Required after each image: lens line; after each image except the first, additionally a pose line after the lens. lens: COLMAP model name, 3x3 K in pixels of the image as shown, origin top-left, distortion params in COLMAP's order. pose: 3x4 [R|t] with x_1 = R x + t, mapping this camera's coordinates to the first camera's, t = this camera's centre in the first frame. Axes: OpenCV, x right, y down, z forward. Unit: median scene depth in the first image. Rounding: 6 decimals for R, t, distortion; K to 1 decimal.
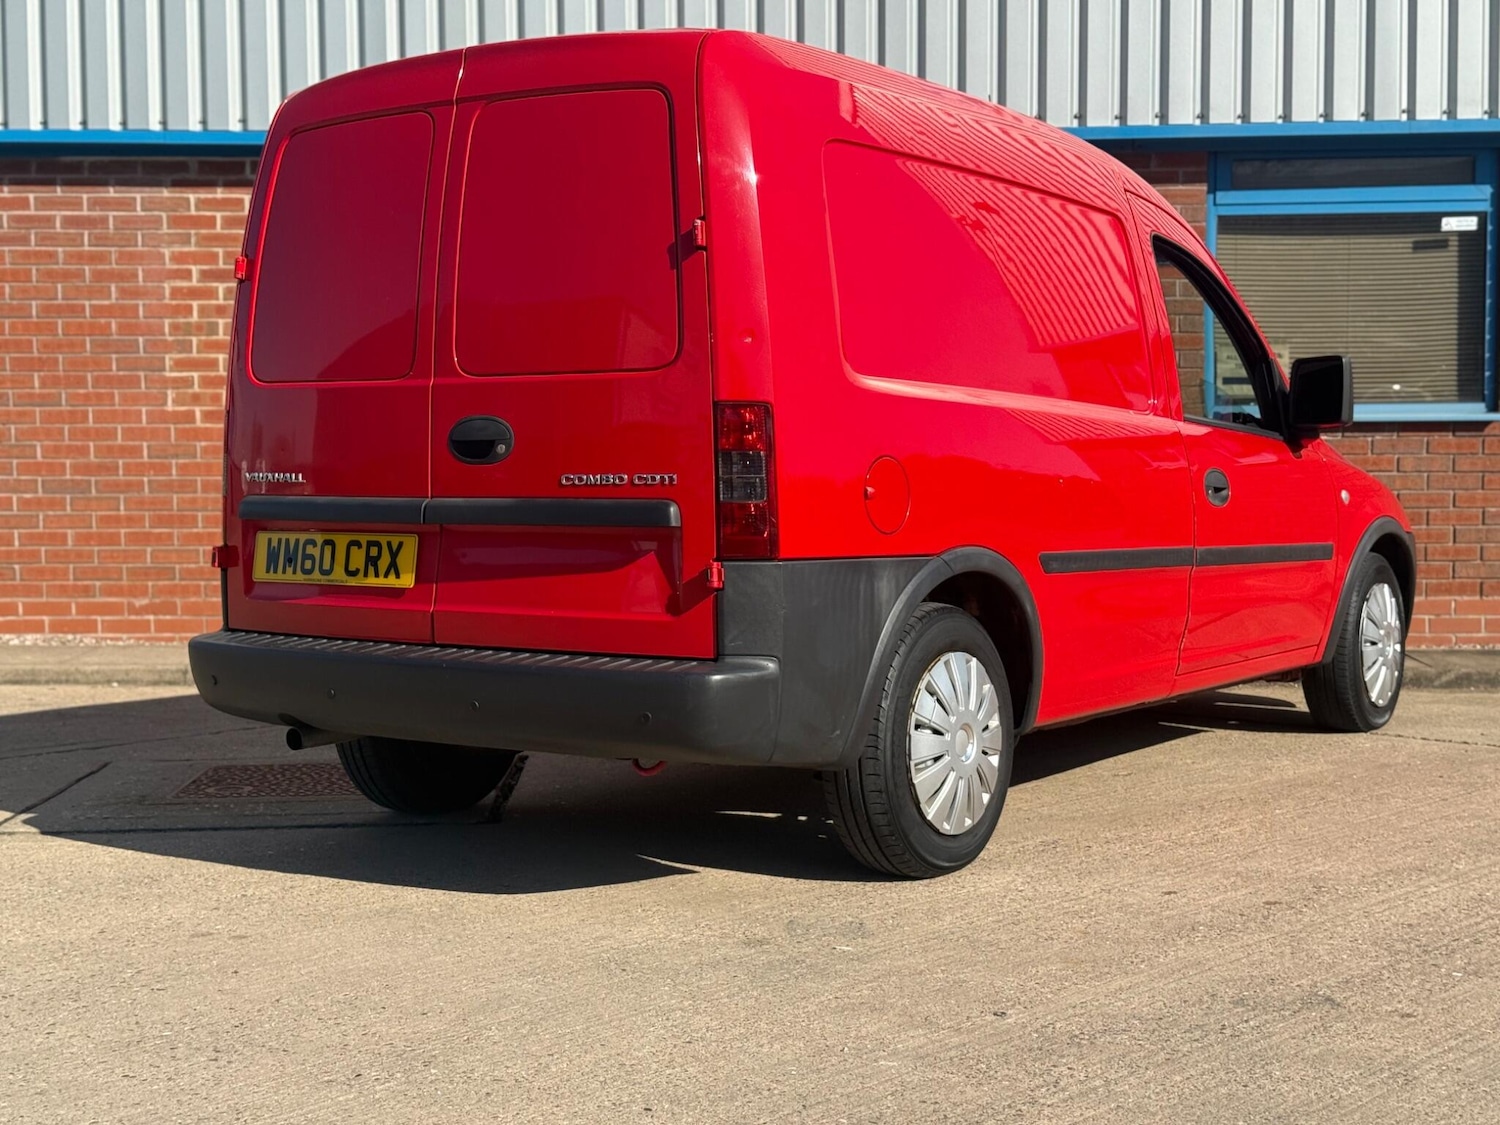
lens RADIAL K [[2099.0, 0, 743.3], [0, 2099.0, 569.4], [0, 0, 1]] dist [0.103298, 0.000000]
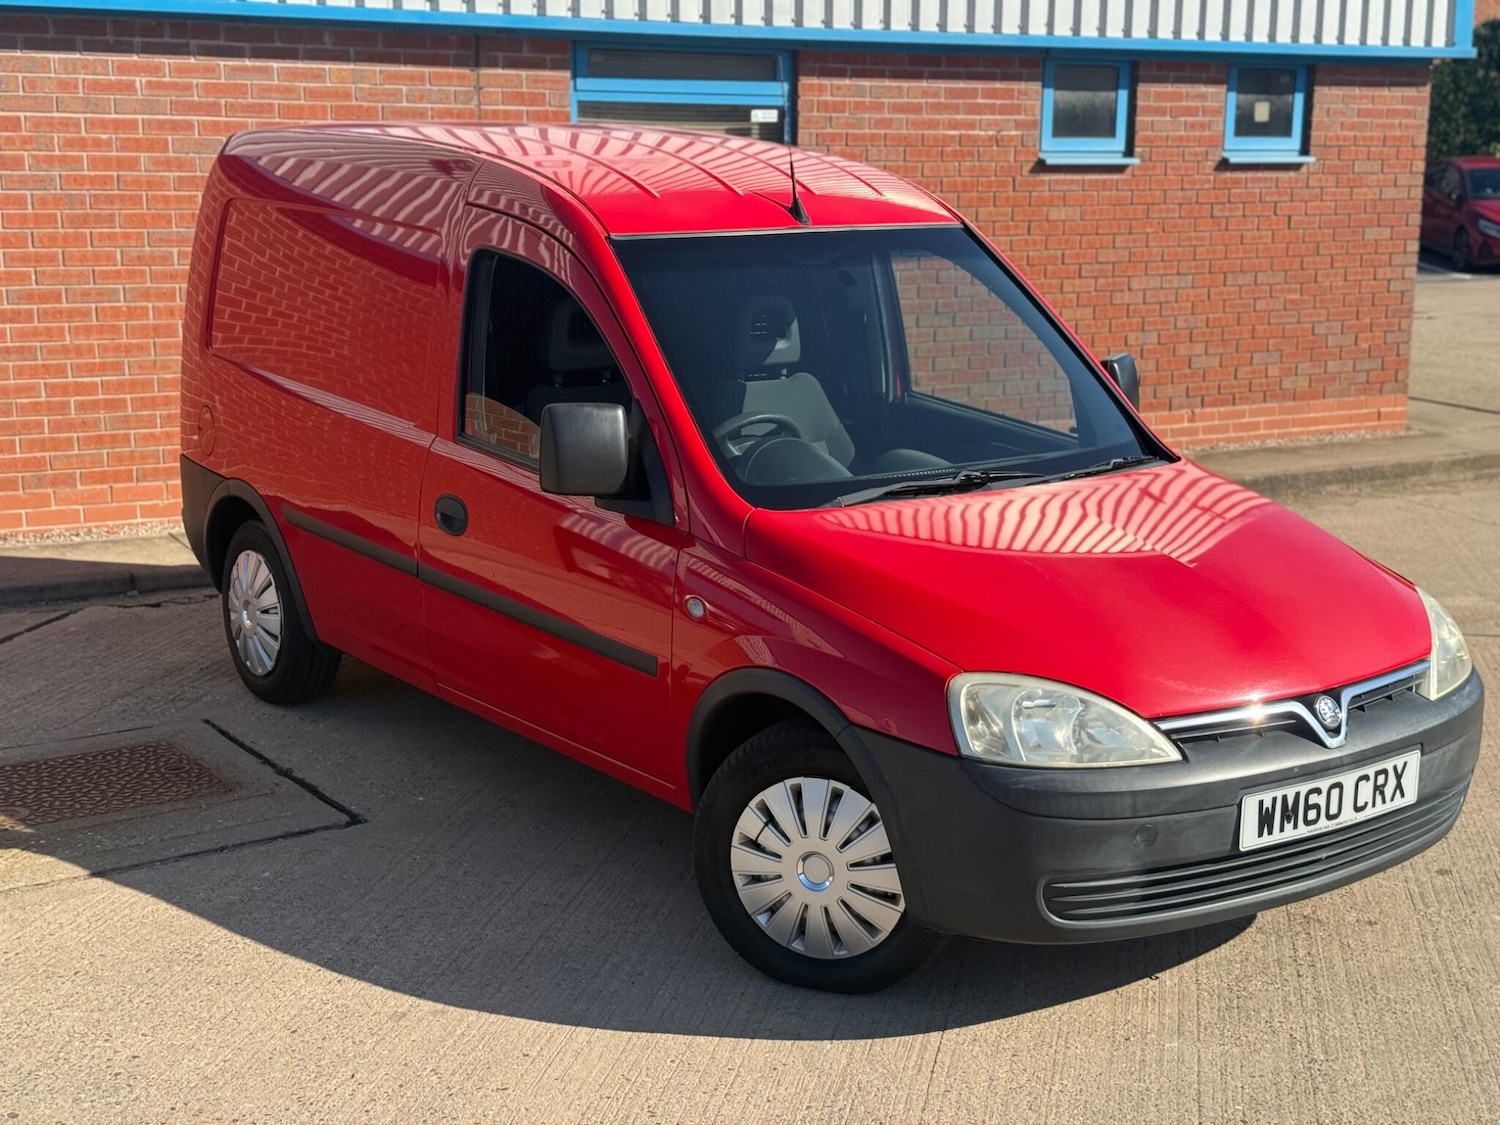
lens RADIAL K [[2099.0, 0, 761.2], [0, 2099.0, 571.5], [0, 0, 1]] dist [0.103298, 0.000000]
pose [[0.844781, -0.093090, 0.526954, -0.297141], [0.022180, 0.989997, 0.139332, -0.079375], [-0.534653, -0.106018, 0.838395, 0.019336]]
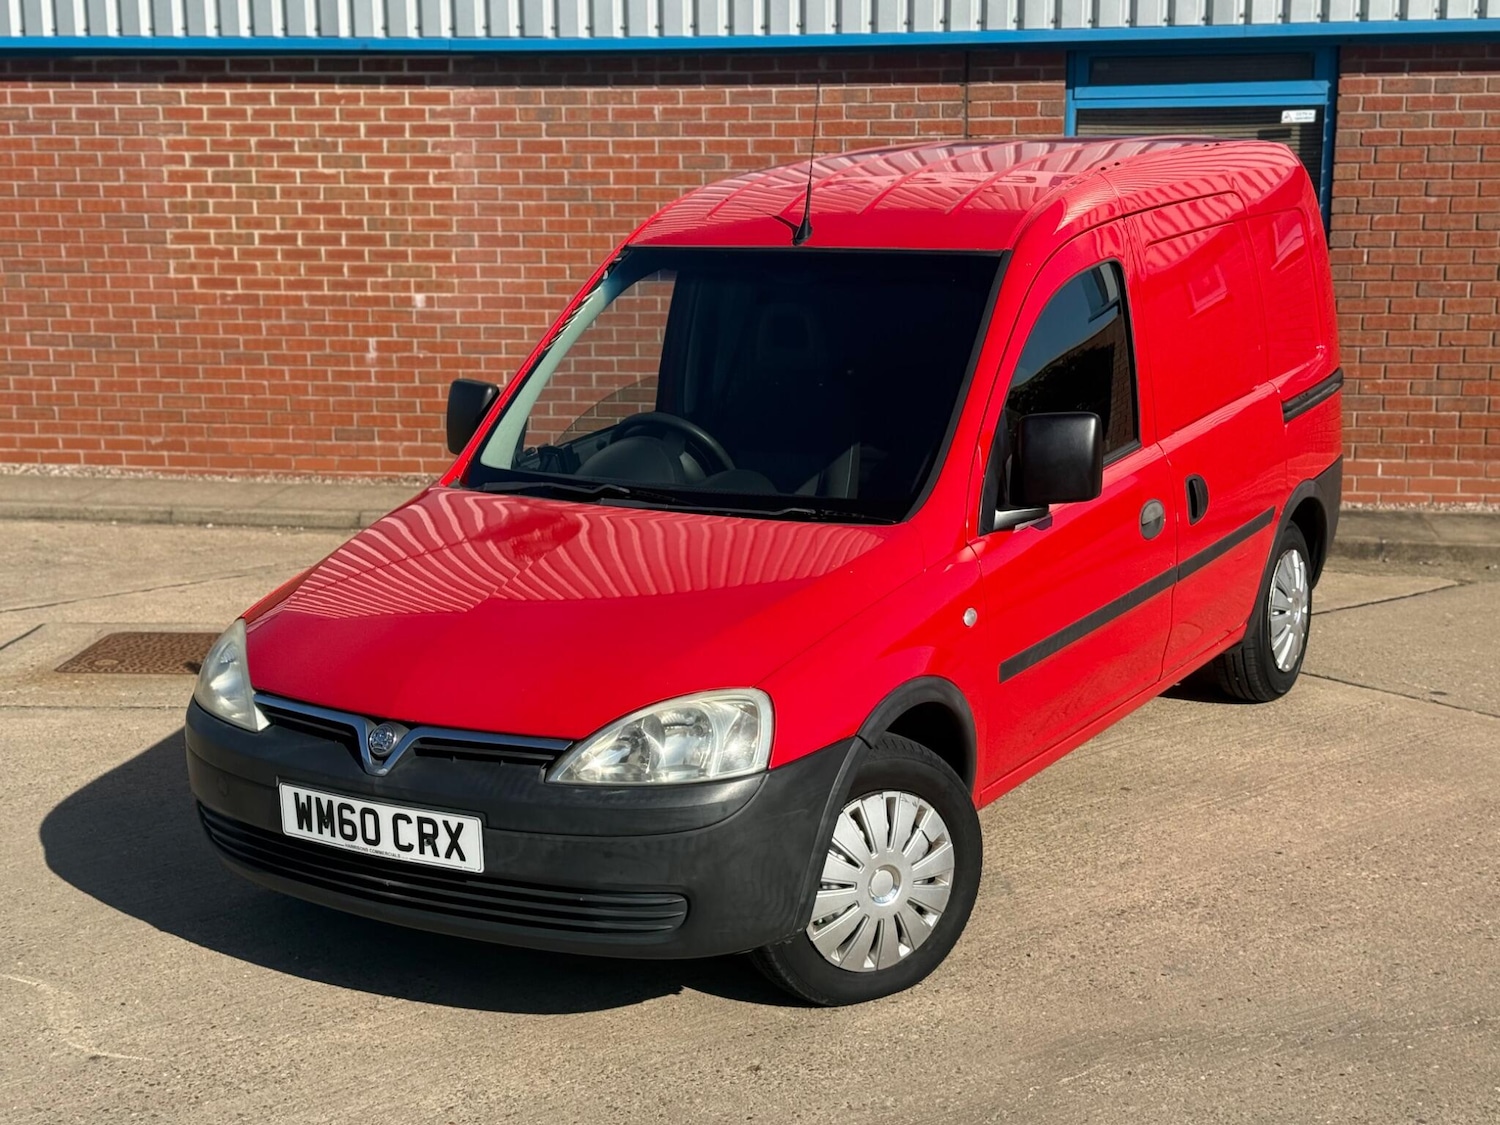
lens RADIAL K [[2099.0, 0, 730.4], [0, 2099.0, 567.8], [0, 0, 1]] dist [0.103298, 0.000000]
pose [[0.991726, 0.024291, -0.126053, 0.196103], [-0.005072, 0.988581, 0.150606, -0.099023], [0.128272, -0.148720, 0.980525, -0.140482]]
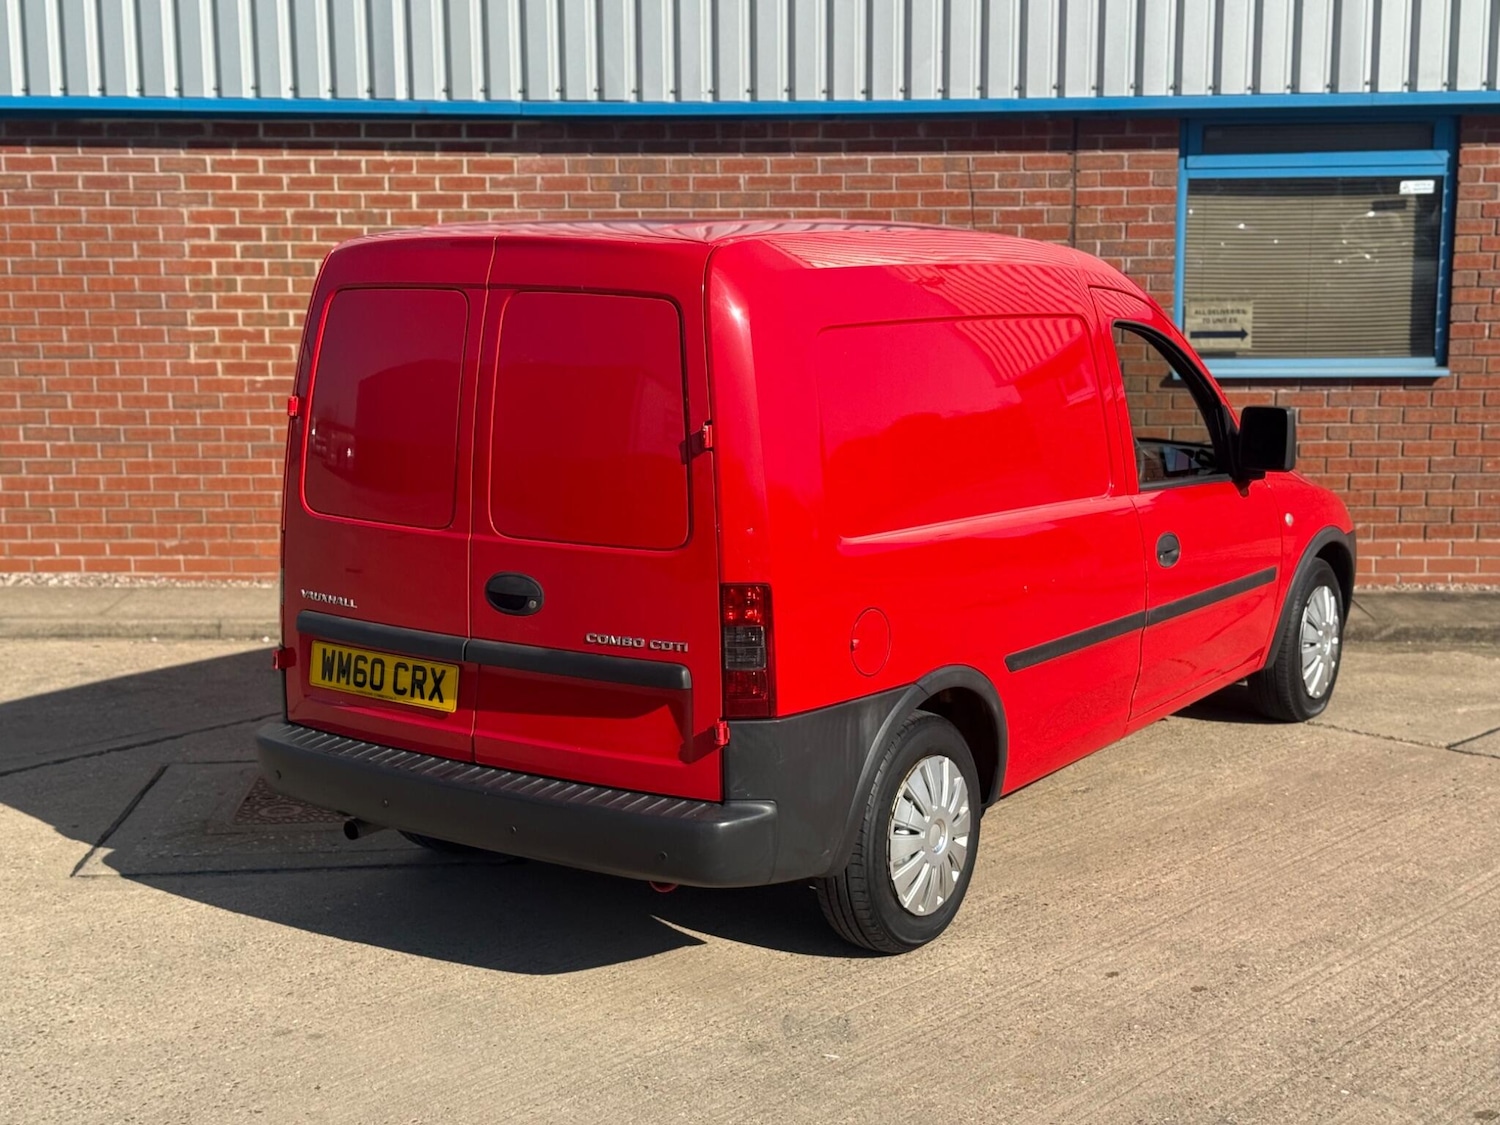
lens RADIAL K [[2099.0, 0, 750.5], [0, 2099.0, 551.0], [0, 0, 1]] dist [0.103298, 0.000000]
pose [[0.999949, -0.001951, 0.009891, -0.003972], [0.000852, 0.993939, 0.109929, -0.102244], [-0.010045, -0.109915, 0.993890, -0.063252]]
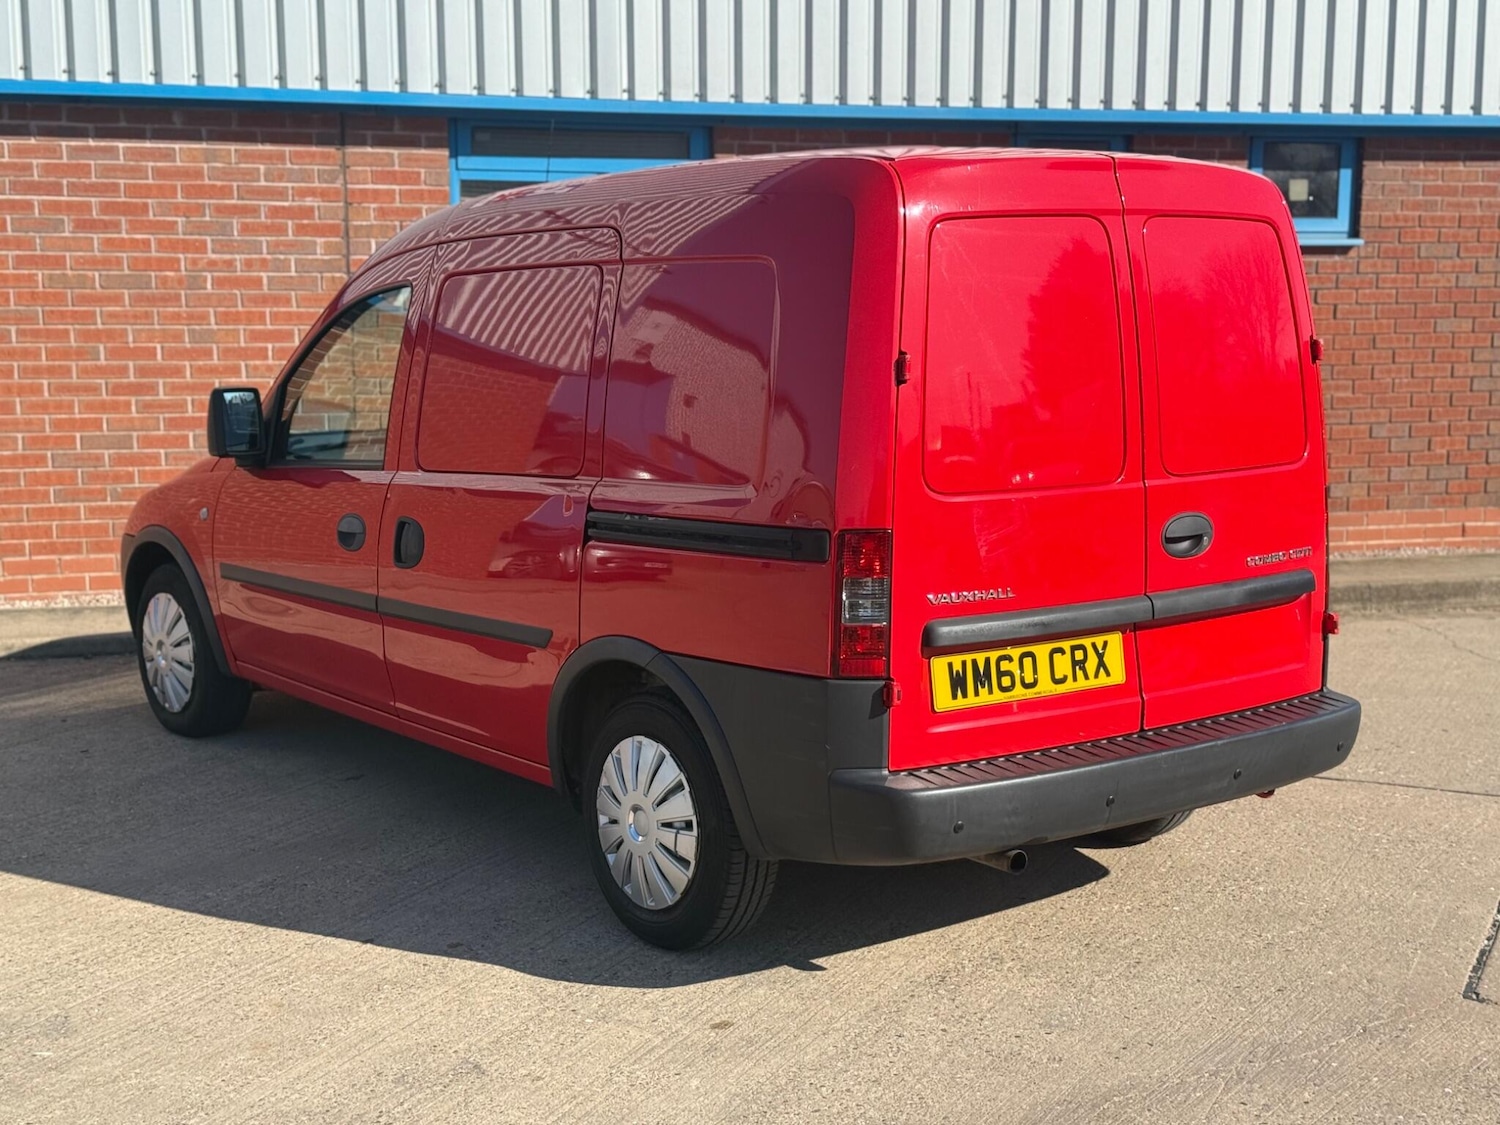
lens RADIAL K [[2099.0, 0, 764.6], [0, 2099.0, 571.9], [0, 0, 1]] dist [0.103298, 0.000000]
pose [[0.946403, -0.038773, 0.320653, 0.024843], [0.009489, 0.995678, 0.092389, -0.070884], [-0.322849, -0.084394, 0.942680, -0.052248]]
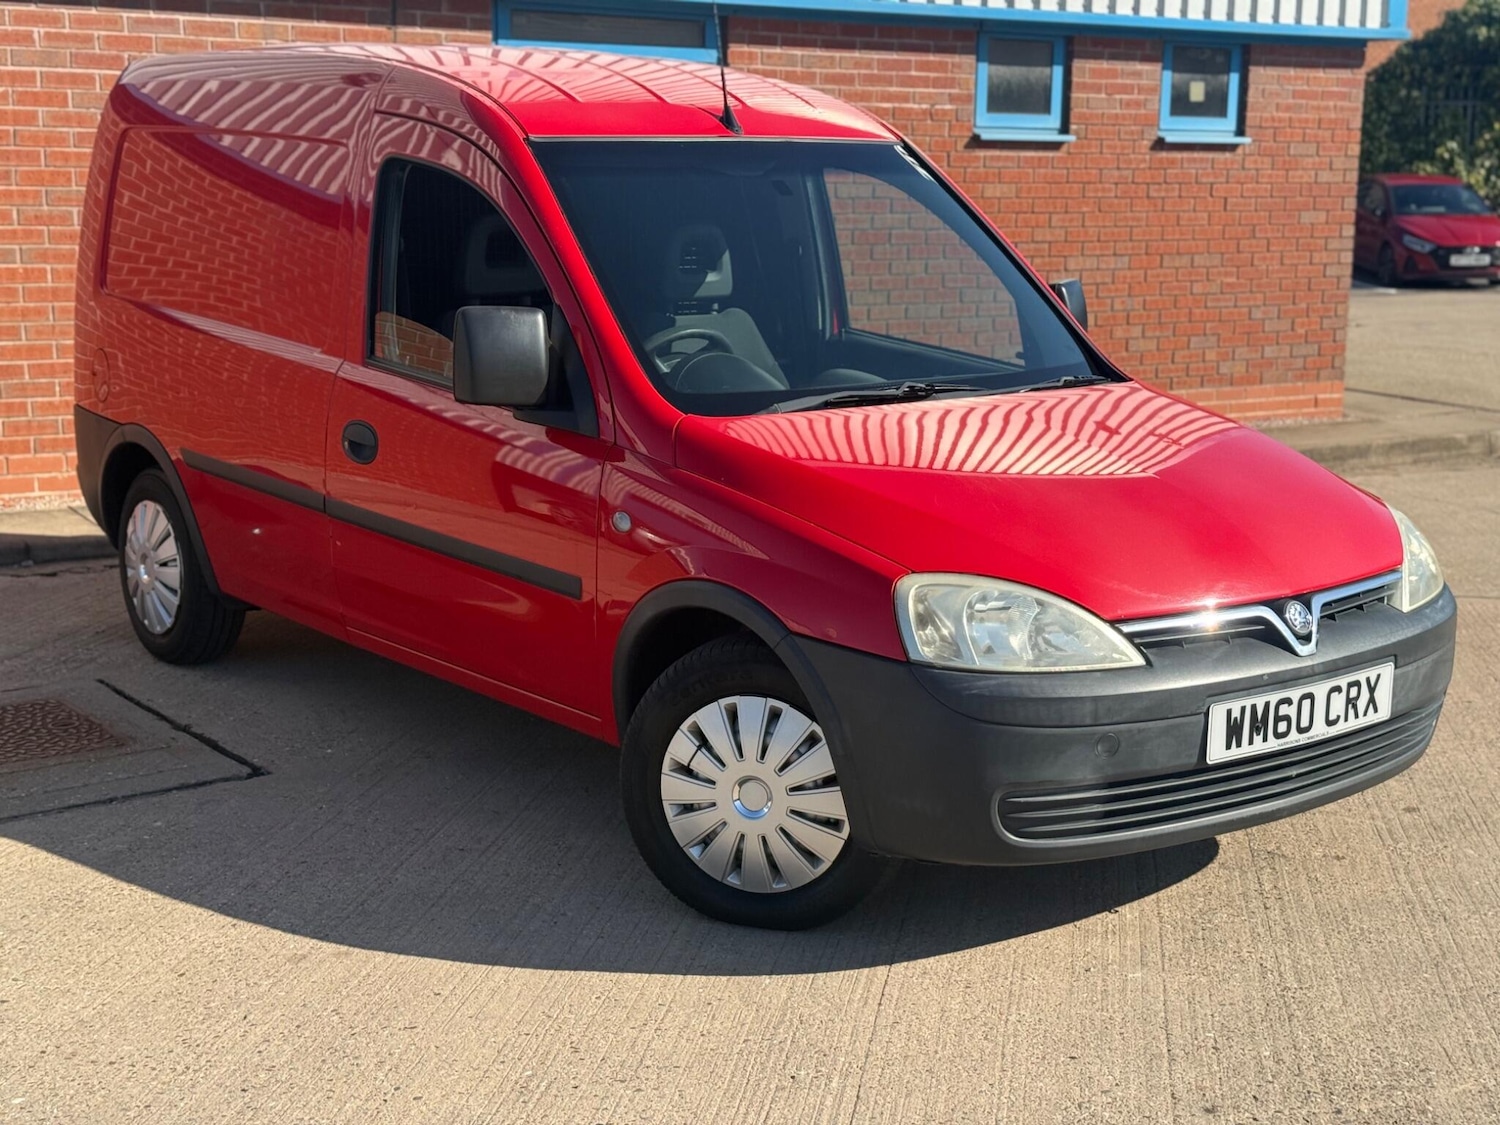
lens RADIAL K [[2099.0, 0, 766.8], [0, 2099.0, 564.8], [0, 0, 1]] dist [0.103298, 0.000000]
pose [[0.825103, -0.086895, 0.558260, -0.281053], [0.022671, 0.992398, 0.120962, -0.045780], [-0.564527, -0.087149, 0.820801, 0.046225]]
